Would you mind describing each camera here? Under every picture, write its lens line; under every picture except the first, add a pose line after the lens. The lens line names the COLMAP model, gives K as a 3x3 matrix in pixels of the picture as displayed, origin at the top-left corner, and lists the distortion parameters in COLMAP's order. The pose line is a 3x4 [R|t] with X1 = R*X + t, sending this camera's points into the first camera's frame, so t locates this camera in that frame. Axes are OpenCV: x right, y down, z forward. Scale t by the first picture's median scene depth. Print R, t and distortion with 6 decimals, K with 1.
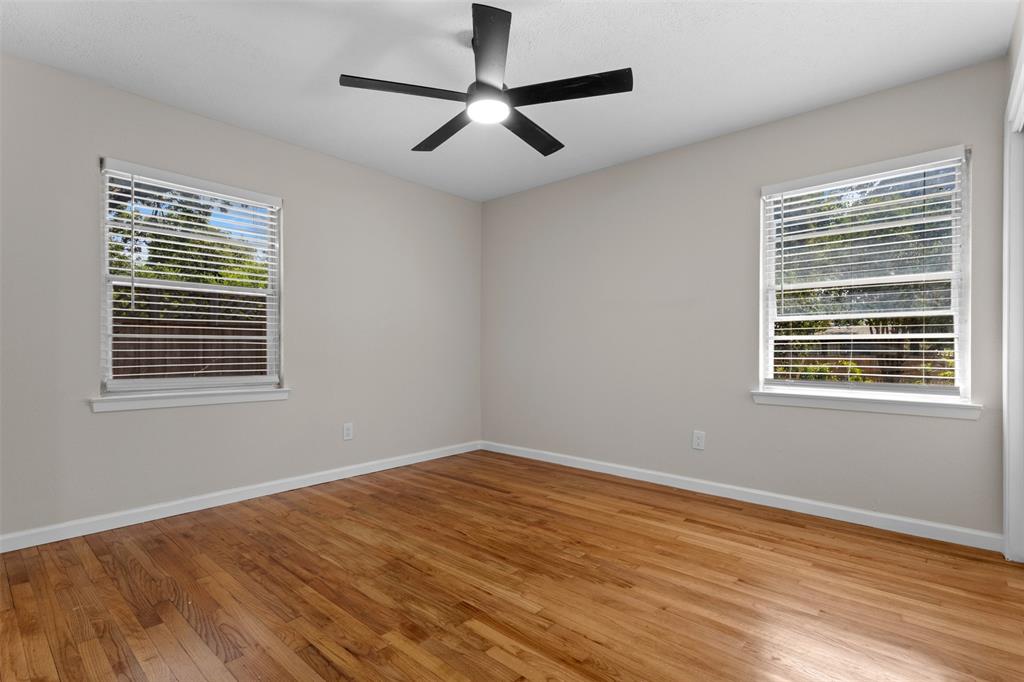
lens RADIAL K [[477.3, 0, 505.8], [0, 477.3, 348.0], [0, 0, 1]] dist [0.001379, -0.000730]
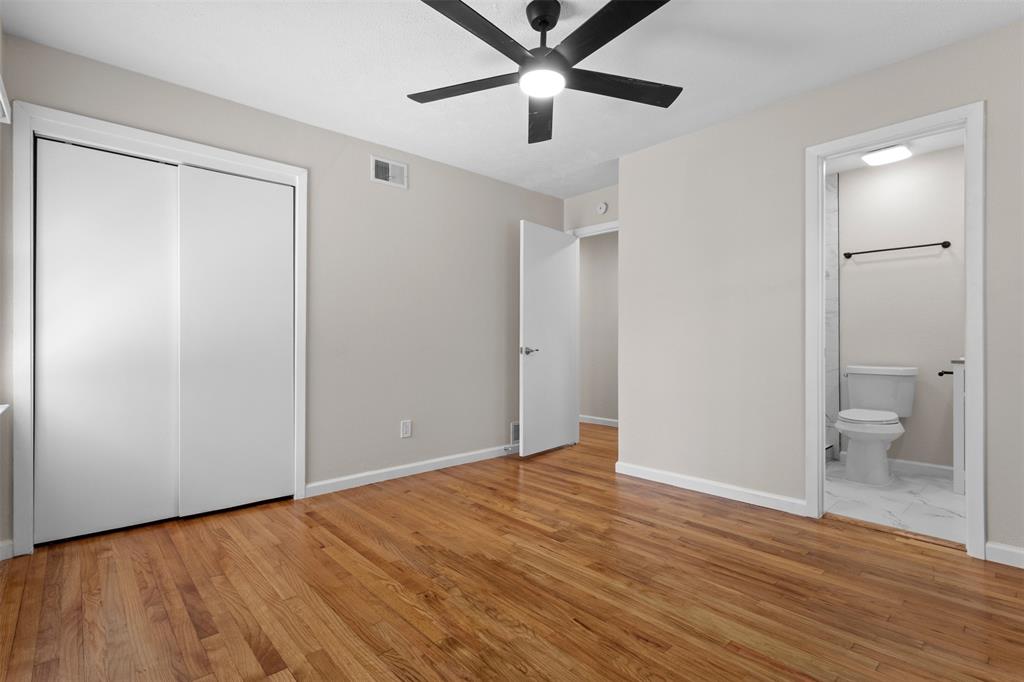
lens RADIAL K [[477.3, 0, 513.0], [0, 477.3, 344.1], [0, 0, 1]] dist [0.001379, -0.000730]
pose [[-0.995344, -0.000492, 0.096386, -0.074092], [-0.001316, 0.999963, -0.008483, 0.004036], [-0.096378, -0.008570, -0.995308, 2.046351]]
